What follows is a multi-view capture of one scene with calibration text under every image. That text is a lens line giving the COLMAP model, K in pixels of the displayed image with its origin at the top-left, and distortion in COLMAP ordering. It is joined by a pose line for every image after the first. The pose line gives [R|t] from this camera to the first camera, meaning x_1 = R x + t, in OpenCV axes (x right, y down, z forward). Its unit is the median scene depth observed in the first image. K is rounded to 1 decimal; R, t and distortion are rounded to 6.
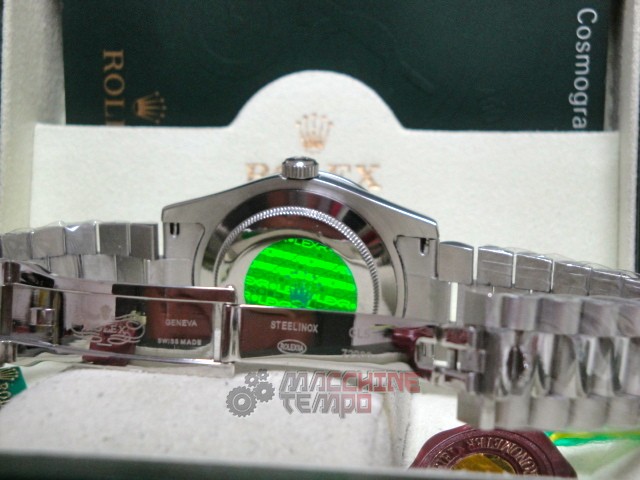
lens RADIAL K [[1013.6, 0, 317.9], [0, 1013.6, 237.4], [0, 0, 1]] dist [0.133674, 0.000000]
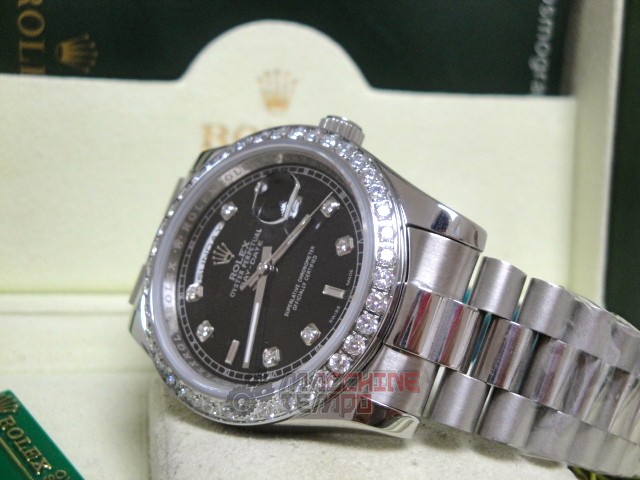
lens RADIAL K [[1013.6, 0, 323.4], [0, 1013.6, 245.3], [0, 0, 1]] dist [0.133674, 0.000000]
pose [[0.942985, -0.040526, 0.330357, -0.274460], [-0.014731, 0.986505, 0.163067, -0.117508], [-0.332508, -0.158637, 0.929663, 0.111778]]
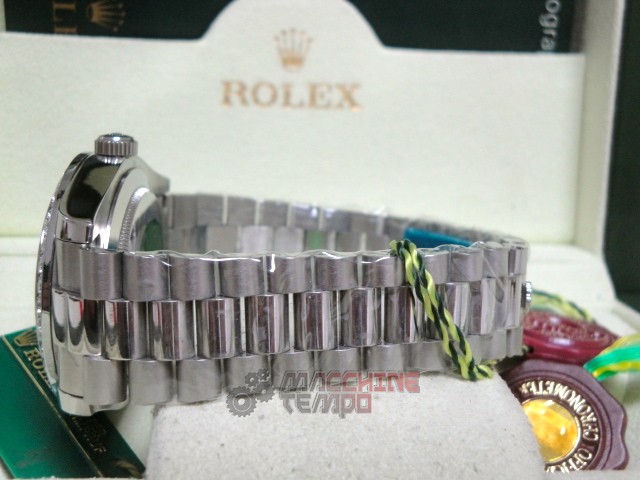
lens RADIAL K [[1013.6, 0, 326.2], [0, 1013.6, 234.6], [0, 0, 1]] dist [0.133674, 0.000000]
pose [[0.963796, -0.044503, 0.262902, -0.237111], [-0.011876, 0.977830, 0.209061, -0.134730], [-0.266377, -0.204615, 0.941900, 0.043174]]
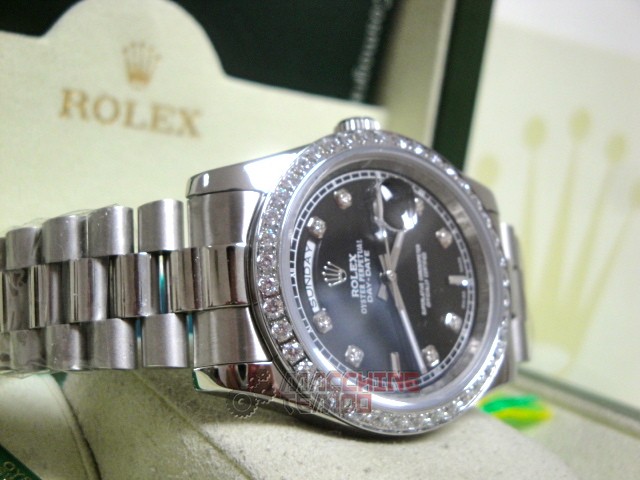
lens RADIAL K [[1013.6, 0, 321.7], [0, 1013.6, 234.4], [0, 0, 1]] dist [0.133674, 0.000000]
pose [[0.696723, 0.017948, 0.717116, -0.528991], [-0.154469, 0.979988, 0.125550, -0.095183], [-0.700511, -0.198246, 0.685553, 0.255273]]
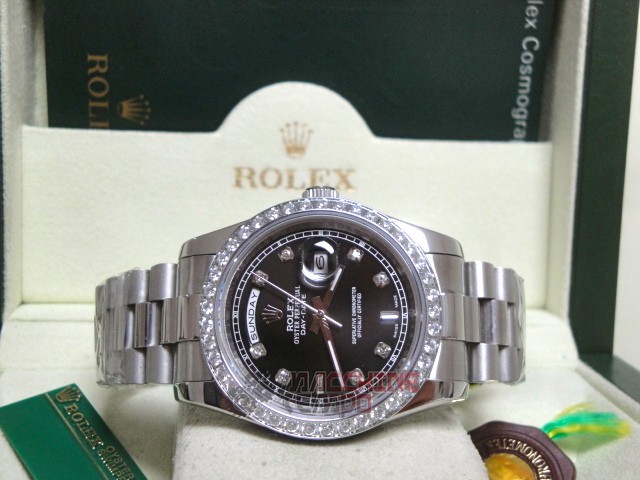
lens RADIAL K [[1013.6, 0, 324.5], [0, 1013.6, 235.7], [0, 0, 1]] dist [0.133674, 0.000000]
pose [[0.967305, -0.033803, 0.251353, -0.257333], [-0.009319, 0.985671, 0.168419, -0.188018], [-0.253444, -0.165255, 0.953130, -0.083643]]
